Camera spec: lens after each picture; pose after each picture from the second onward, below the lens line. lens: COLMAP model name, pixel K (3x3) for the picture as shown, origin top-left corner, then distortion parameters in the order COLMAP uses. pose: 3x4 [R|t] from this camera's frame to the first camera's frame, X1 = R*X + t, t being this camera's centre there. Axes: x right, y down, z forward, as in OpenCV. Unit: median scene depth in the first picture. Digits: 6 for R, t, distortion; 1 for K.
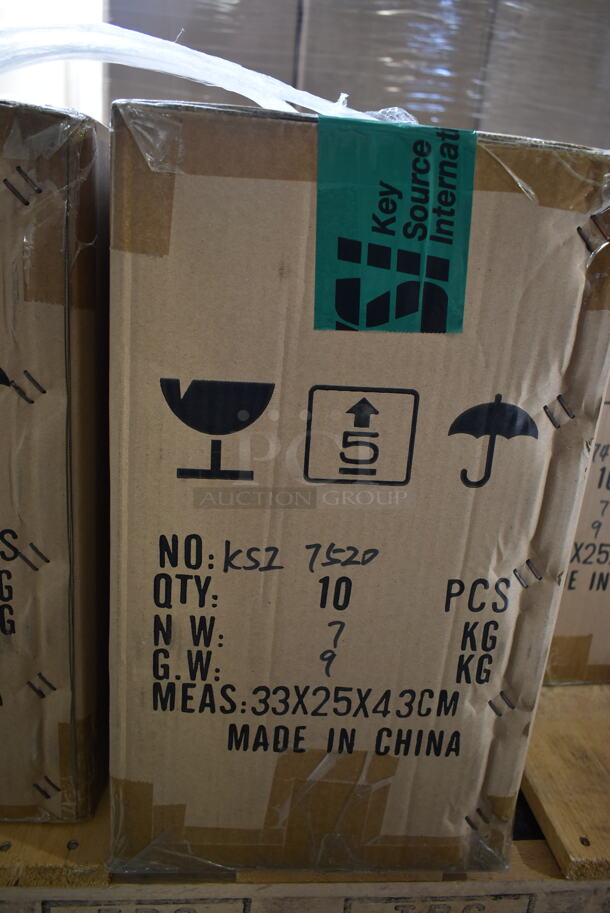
lens RADIAL K [[707.8, 0, 320.1], [0, 707.8, 420.5], [0, 0, 1]] dist [-0.027199, 0.026403]
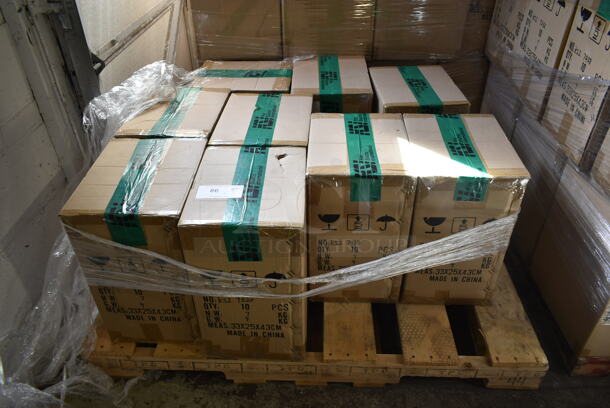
lens RADIAL K [[472.9, 0, 302.4], [0, 472.9, 205.3], [0, 0, 1]] dist [-0.027199, 0.026403]
pose [[0.990160, -0.019210, -0.138616, -0.518438], [0.066738, 0.935458, 0.347081, -1.154236], [0.123002, -0.352917, 0.927535, -1.840666]]
